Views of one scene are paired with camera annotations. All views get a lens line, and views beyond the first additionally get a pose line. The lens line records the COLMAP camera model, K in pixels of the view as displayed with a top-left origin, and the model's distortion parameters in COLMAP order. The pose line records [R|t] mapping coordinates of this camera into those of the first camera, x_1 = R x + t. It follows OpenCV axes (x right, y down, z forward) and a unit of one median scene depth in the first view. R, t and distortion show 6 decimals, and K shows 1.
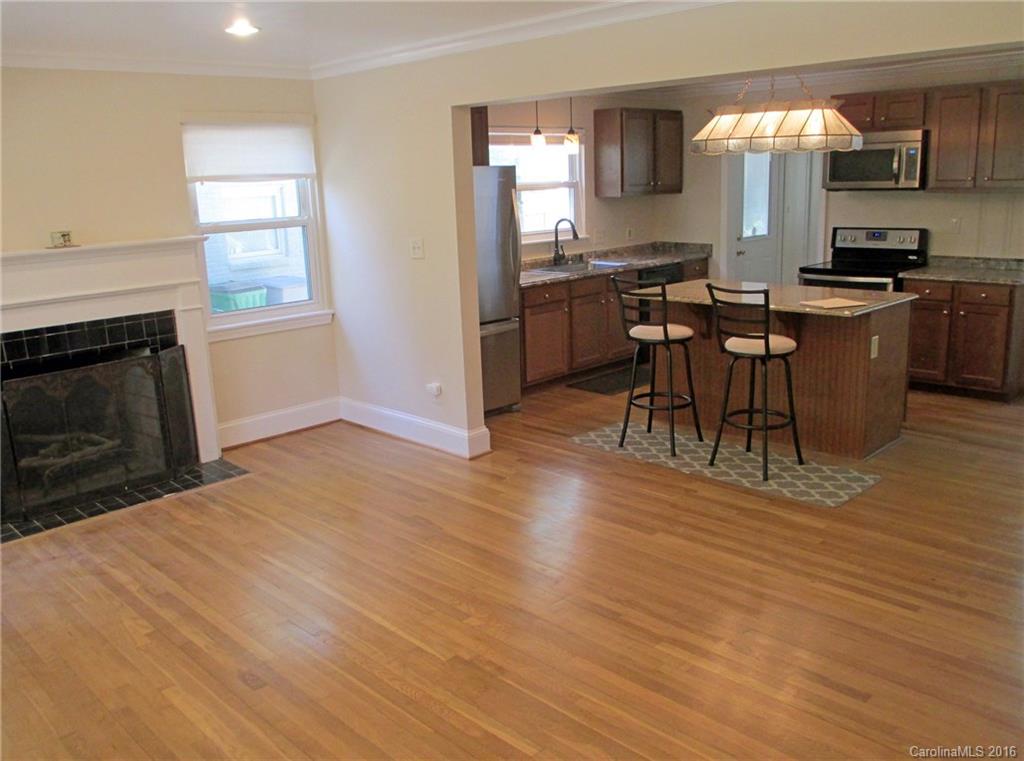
lens RADIAL K [[875.0, 0, 517.5], [0, 875.0, 369.7], [0, 0, 1]] dist [-0.059028, 0.050396]
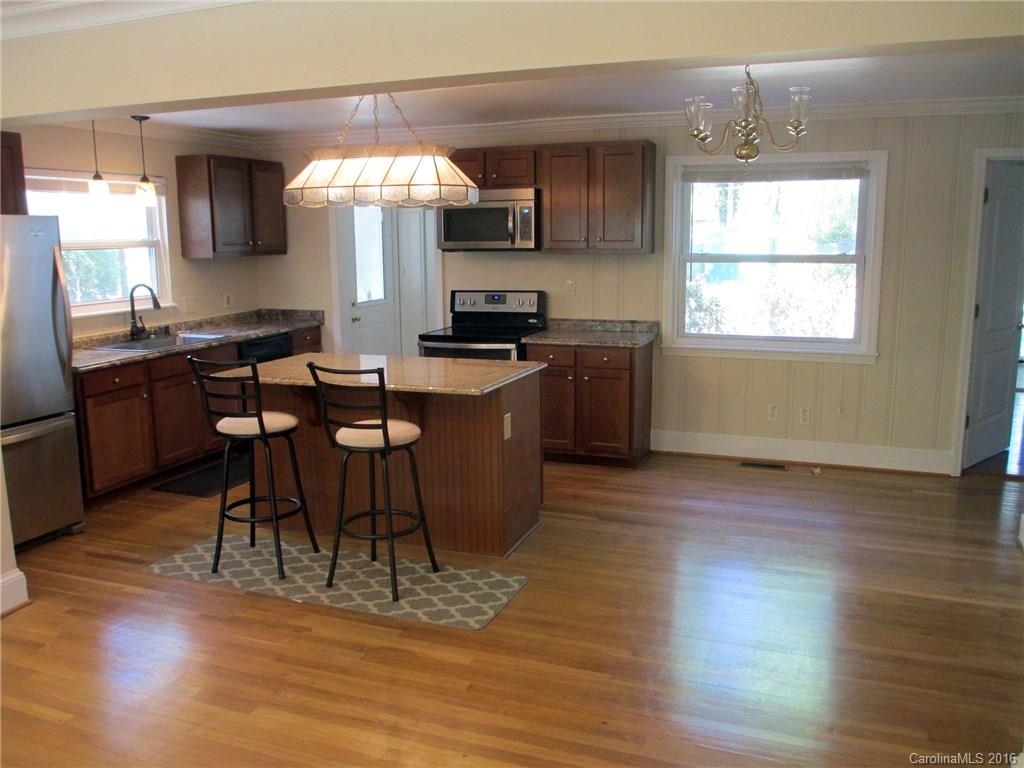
lens RADIAL K [[875.0, 0, 505.4], [0, 875.0, 384.6], [0, 0, 1]] dist [-0.059028, 0.050396]
pose [[0.917141, -0.048480, 0.395604, 0.056497], [0.070412, 0.996671, -0.041100, -0.028528], [-0.392294, 0.065550, 0.917501, 0.169186]]
